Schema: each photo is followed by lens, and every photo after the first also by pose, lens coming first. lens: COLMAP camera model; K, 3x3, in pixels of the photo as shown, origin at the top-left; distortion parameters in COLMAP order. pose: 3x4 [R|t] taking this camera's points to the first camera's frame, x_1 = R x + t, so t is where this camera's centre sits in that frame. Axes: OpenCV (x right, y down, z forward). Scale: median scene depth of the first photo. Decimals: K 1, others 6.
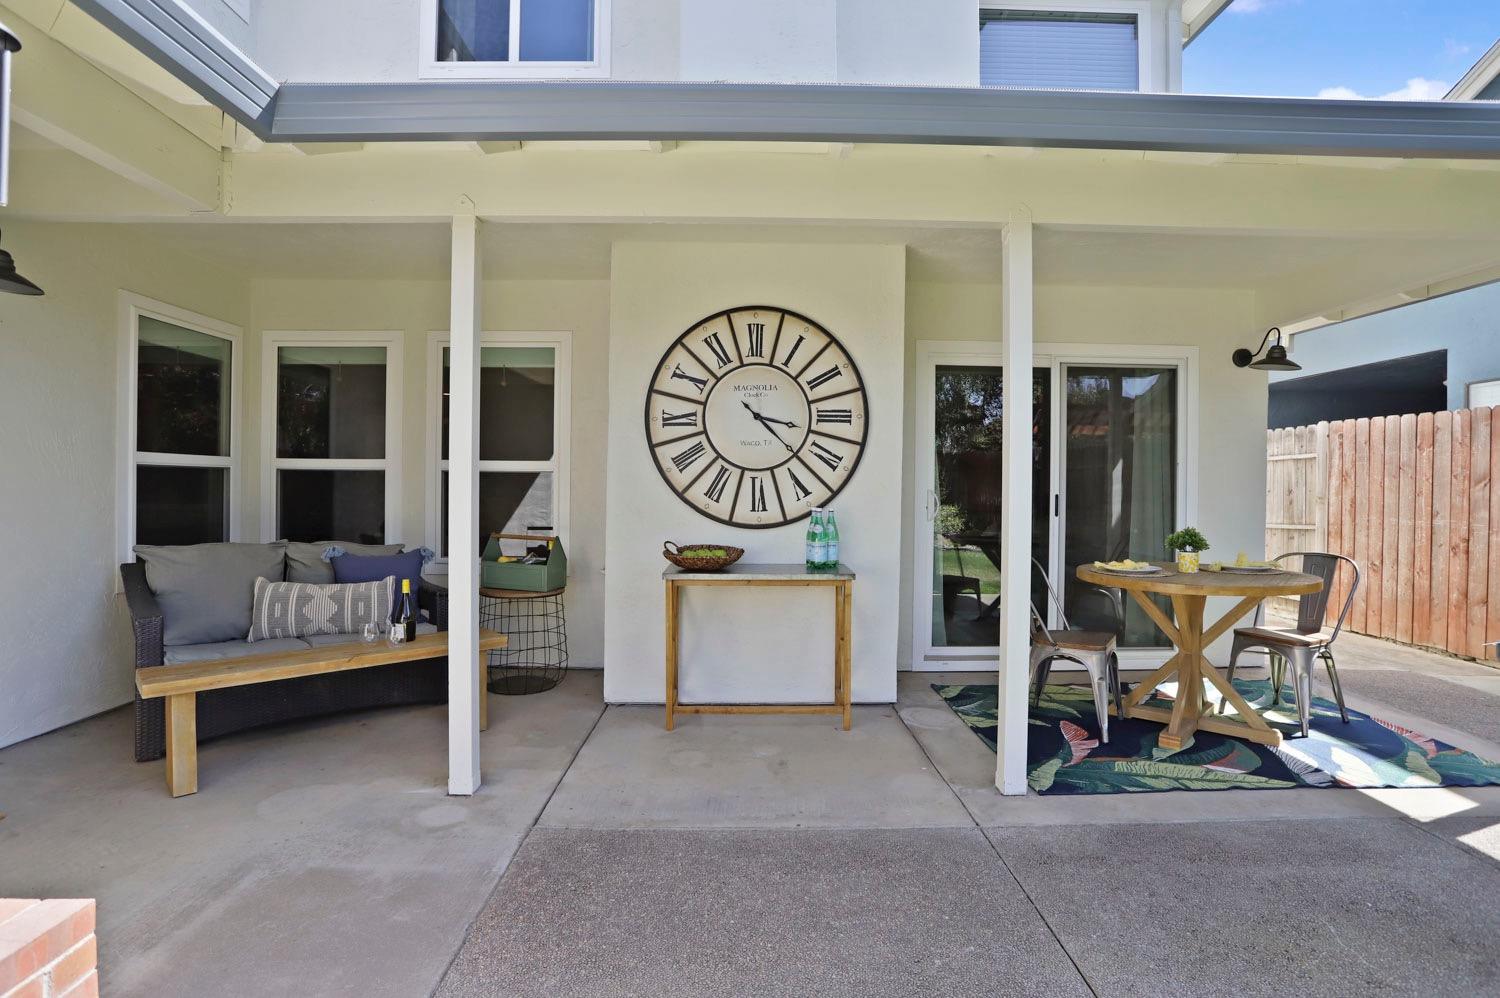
lens RADIAL K [[730.6, 0, 748.7], [0, 730.6, 492.1], [0, 0, 1]] dist [-0.071992, 0.028181]
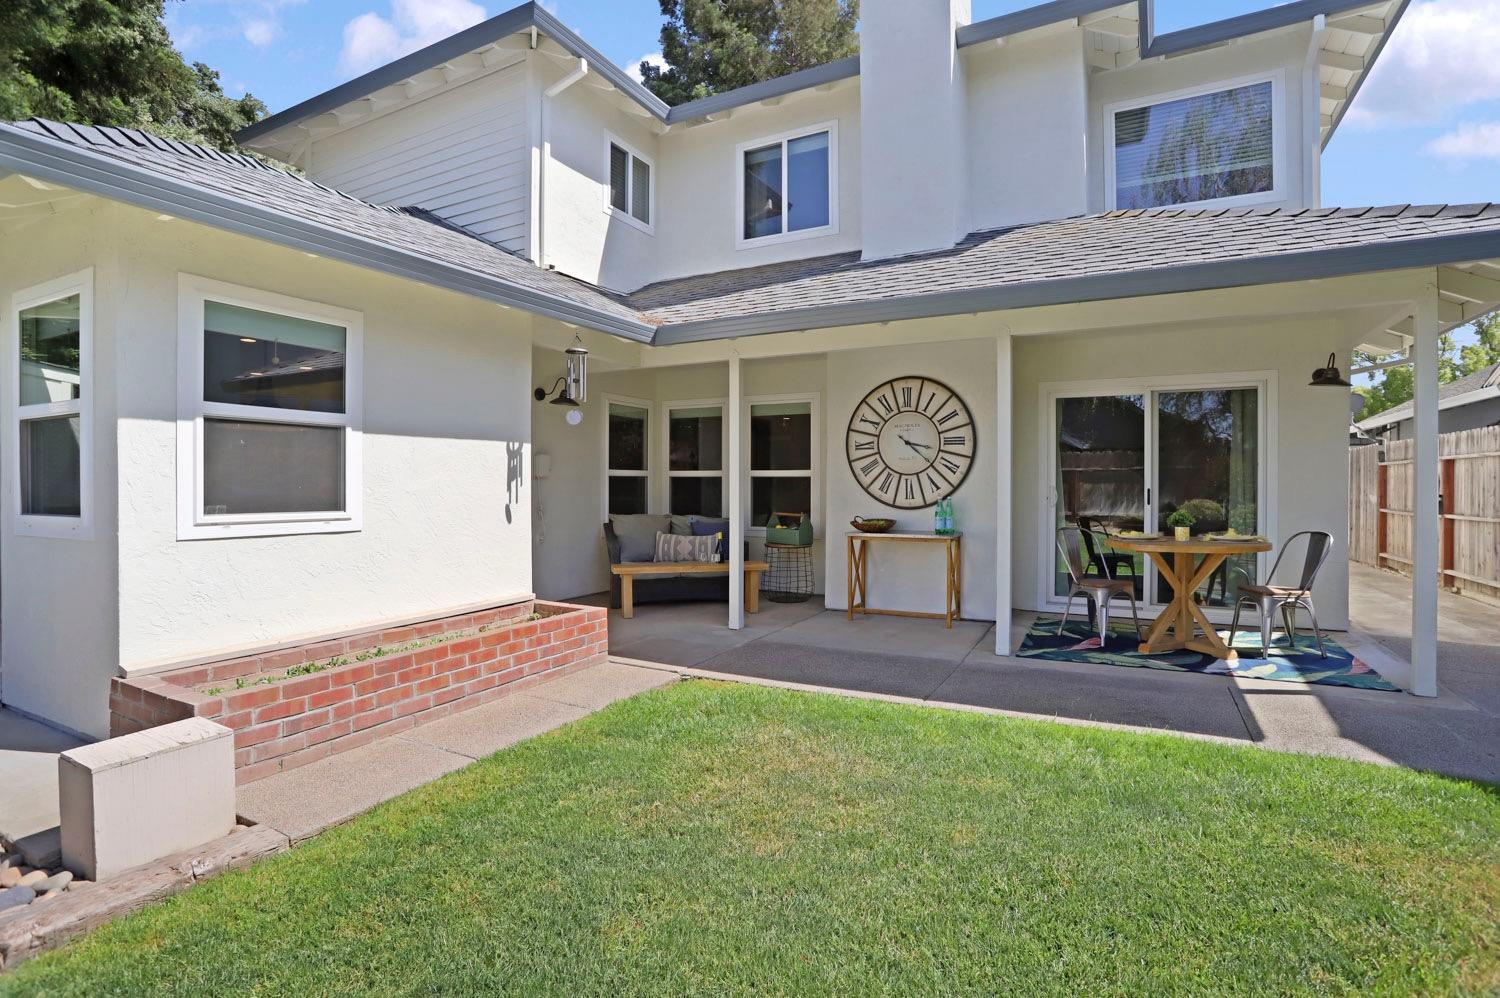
lens RADIAL K [[730.6, 0, 764.3], [0, 730.6, 482.8], [0, 0, 1]] dist [-0.071992, 0.028181]
pose [[0.882820, -0.008696, -0.469631, 0.506662], [0.003004, 0.999913, -0.012869, 0.009670], [0.469702, 0.009950, 0.882769, -0.636644]]
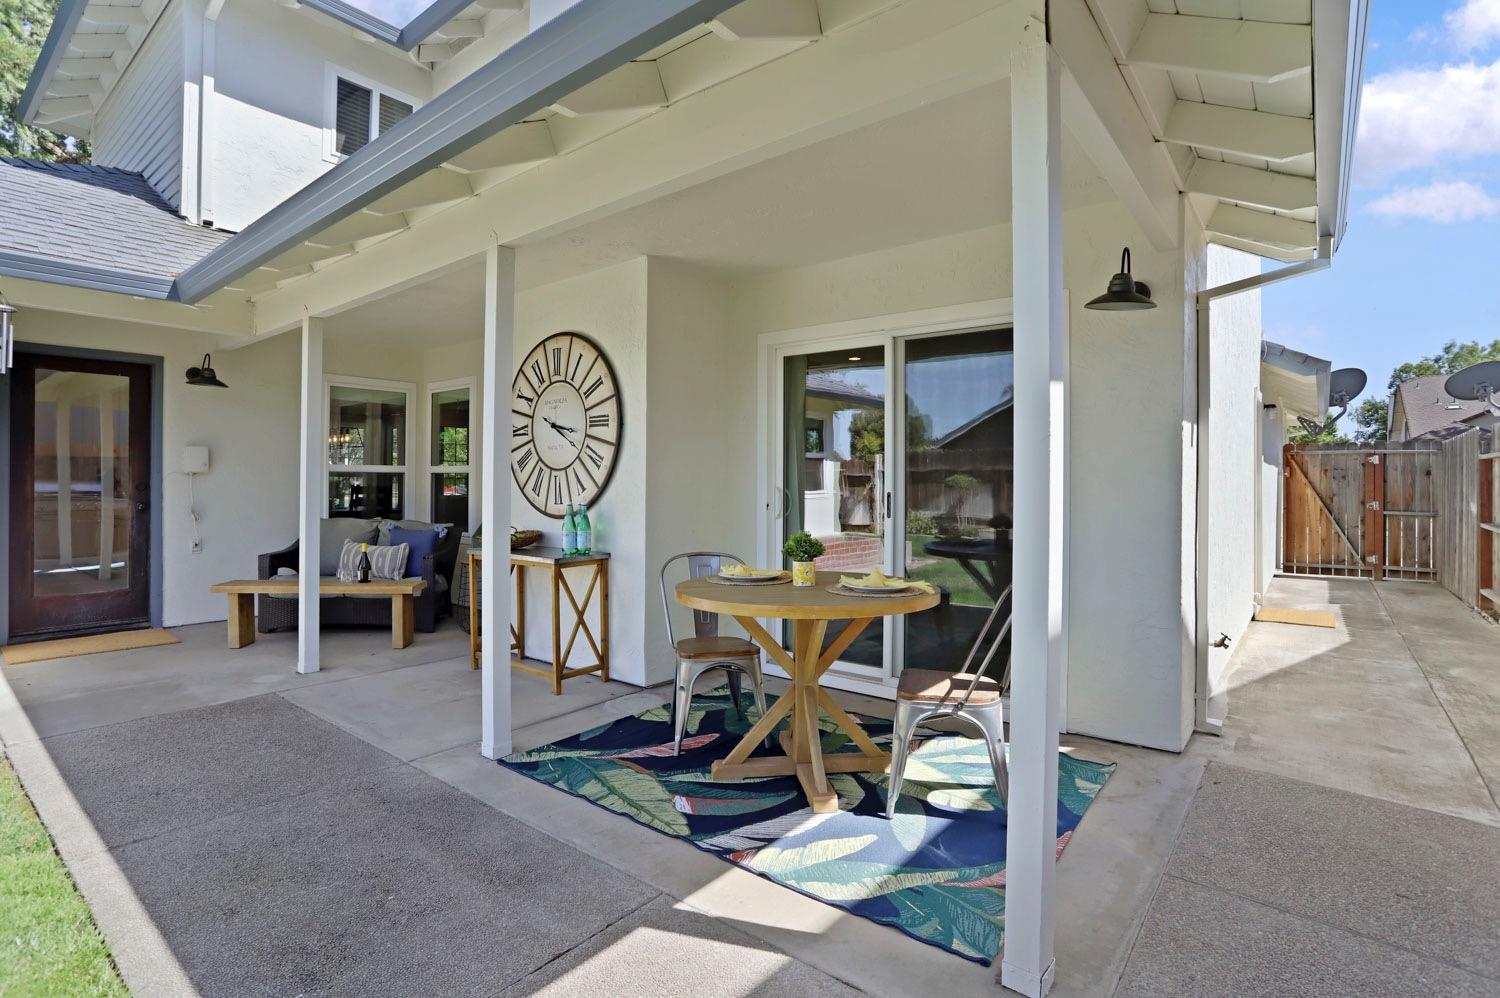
lens RADIAL K [[730.6, 0, 763.5], [0, 730.6, 480.6], [0, 0, 1]] dist [-0.071992, 0.028181]
pose [[0.778958, -0.006099, -0.627046, 1.024795], [-0.004129, 0.999881, -0.014854, 0.003772], [0.627062, 0.014160, 0.778841, 0.284326]]
